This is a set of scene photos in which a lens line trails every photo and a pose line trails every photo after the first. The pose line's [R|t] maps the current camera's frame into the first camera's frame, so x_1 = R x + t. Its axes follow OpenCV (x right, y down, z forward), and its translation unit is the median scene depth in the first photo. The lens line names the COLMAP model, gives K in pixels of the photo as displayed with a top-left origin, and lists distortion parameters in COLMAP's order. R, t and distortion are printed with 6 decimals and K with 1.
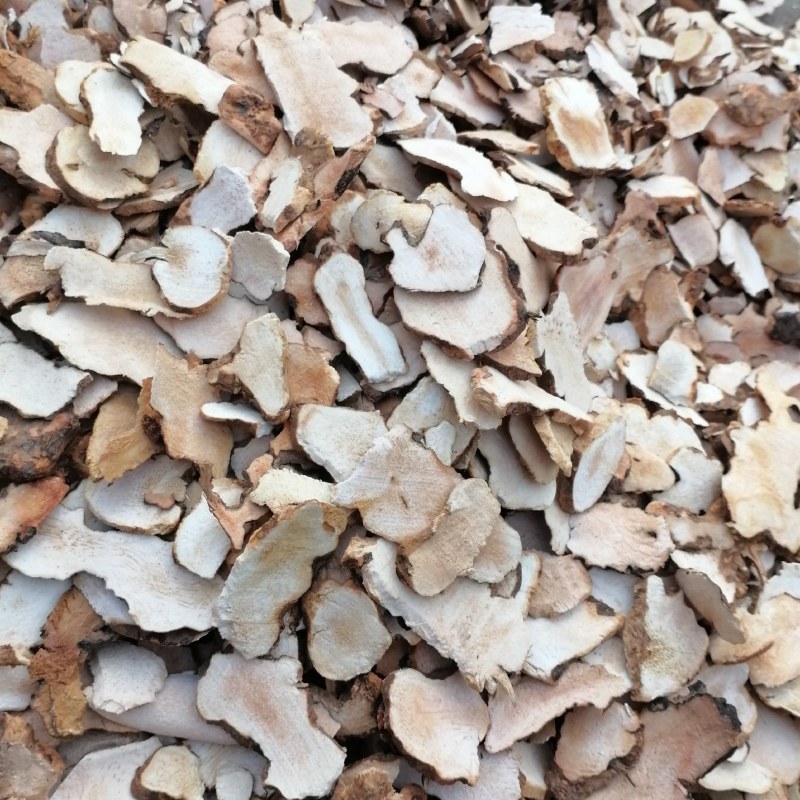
lens RADIAL K [[1100.4, 0, 407.5], [0, 1100.4, 408.8], [0, 0, 1]] dist [0.045015, 0.000000]
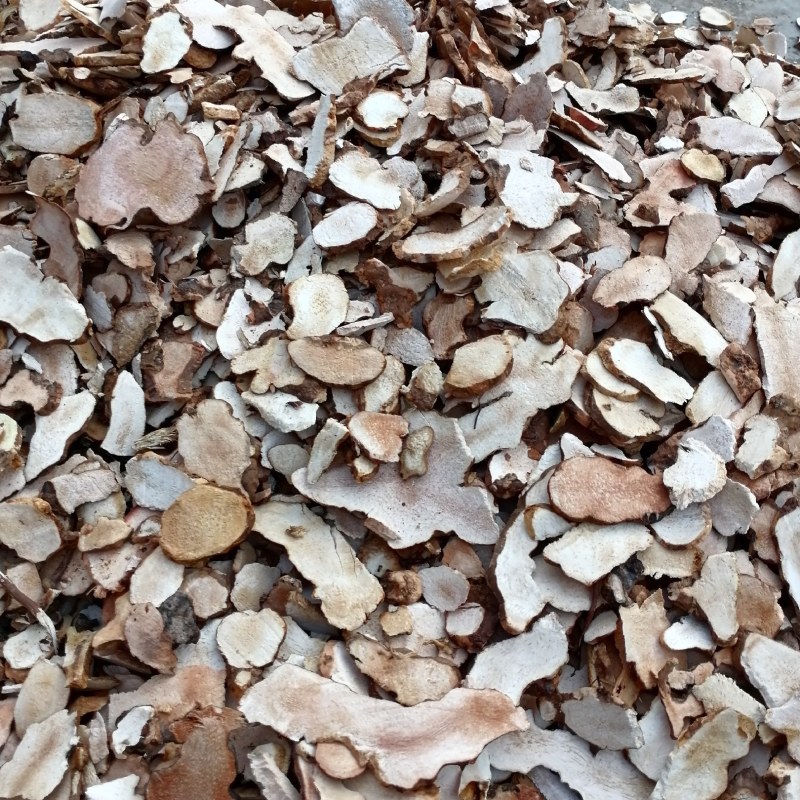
lens RADIAL K [[1100.4, 0, 367.5], [0, 1100.4, 378.5], [0, 0, 1]] dist [0.045015, 0.000000]
pose [[0.951498, 0.243261, -0.188352, -0.308619], [-0.263060, 0.960751, -0.088072, -0.048011], [0.159535, 0.133348, 0.978145, -0.252595]]
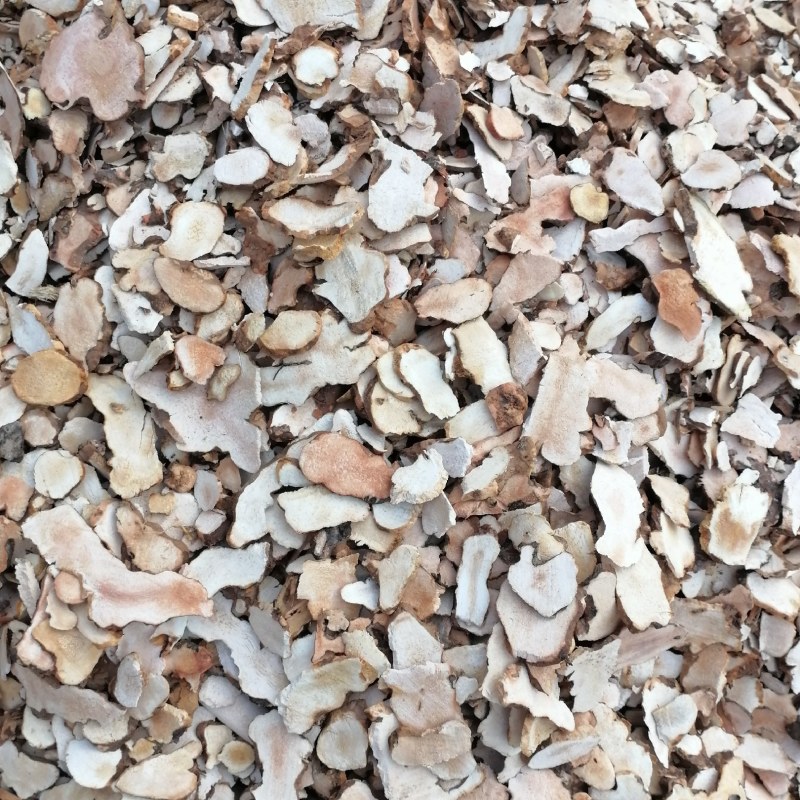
lens RADIAL K [[1100.4, 0, 354.4], [0, 1100.4, 412.2], [0, 0, 1]] dist [0.045015, 0.000000]
pose [[0.777682, 0.593124, -0.208361, 0.004228], [-0.542000, 0.800506, 0.255786, -0.532516], [0.318507, -0.085988, 0.944012, -0.393300]]
